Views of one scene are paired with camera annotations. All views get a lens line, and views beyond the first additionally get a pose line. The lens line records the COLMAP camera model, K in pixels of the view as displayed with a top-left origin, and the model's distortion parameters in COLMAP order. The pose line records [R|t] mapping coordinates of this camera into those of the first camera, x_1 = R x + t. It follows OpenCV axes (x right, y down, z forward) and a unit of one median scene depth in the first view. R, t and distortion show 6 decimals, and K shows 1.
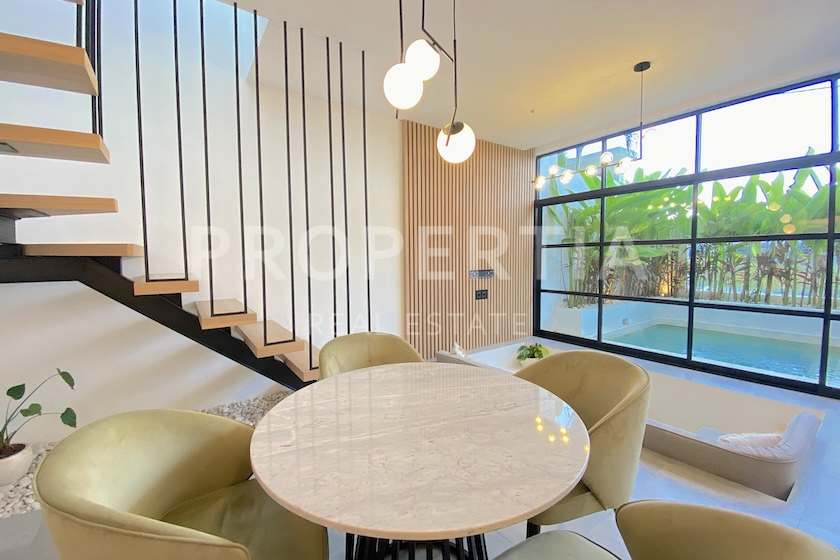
lens RADIAL K [[337.4, 0, 404.6], [0, 337.4, 279.0], [0, 0, 1]] dist [0.007863, -0.015980]
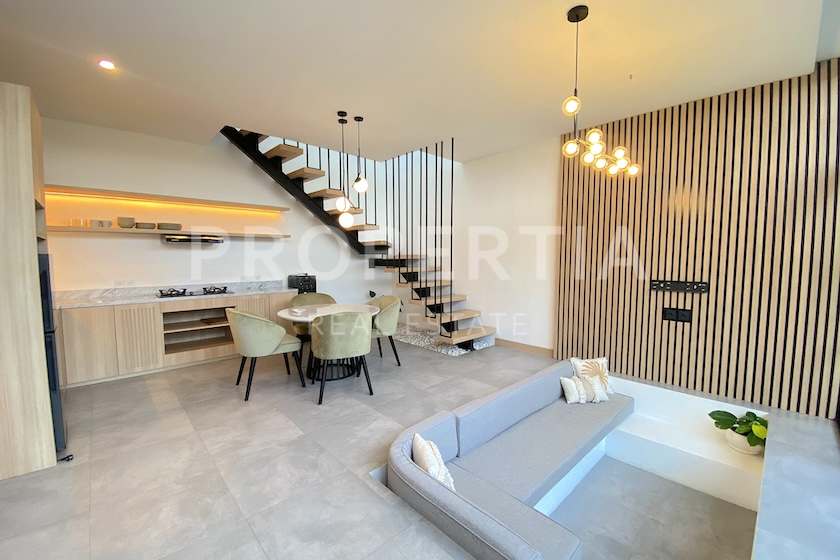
lens RADIAL K [[337.4, 0, 404.6], [0, 337.4, 279.0], [0, 0, 1]] dist [0.007863, -0.015980]
pose [[0.115839, 0.080157, -0.990028, 0.741338], [-0.059179, 0.995525, 0.073677, -0.041851], [0.991503, 0.050055, 0.120064, 0.275054]]
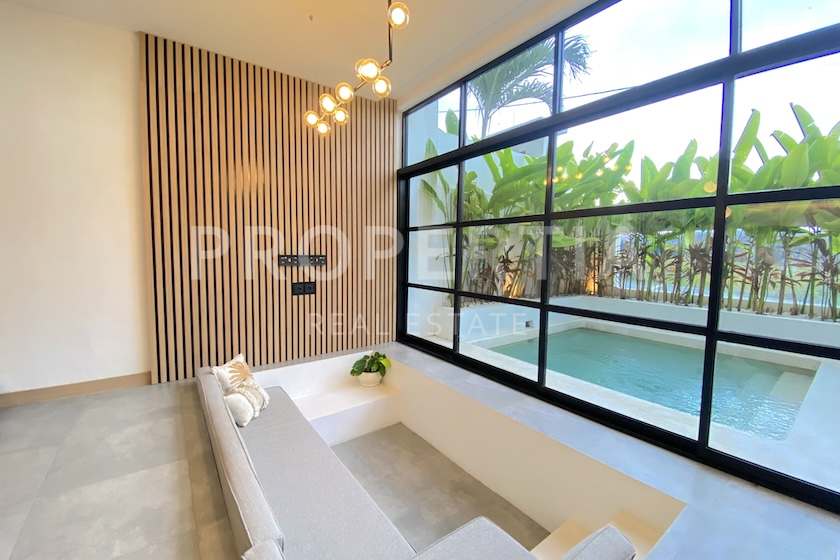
lens RADIAL K [[337.4, 0, 404.6], [0, 337.4, 279.0], [0, 0, 1]] dist [0.007863, -0.015980]
pose [[0.999498, 0.018873, 0.025447, 0.366909], [-0.019279, 0.999689, 0.015815, 0.008307], [-0.025141, -0.016297, 0.999551, 0.206297]]
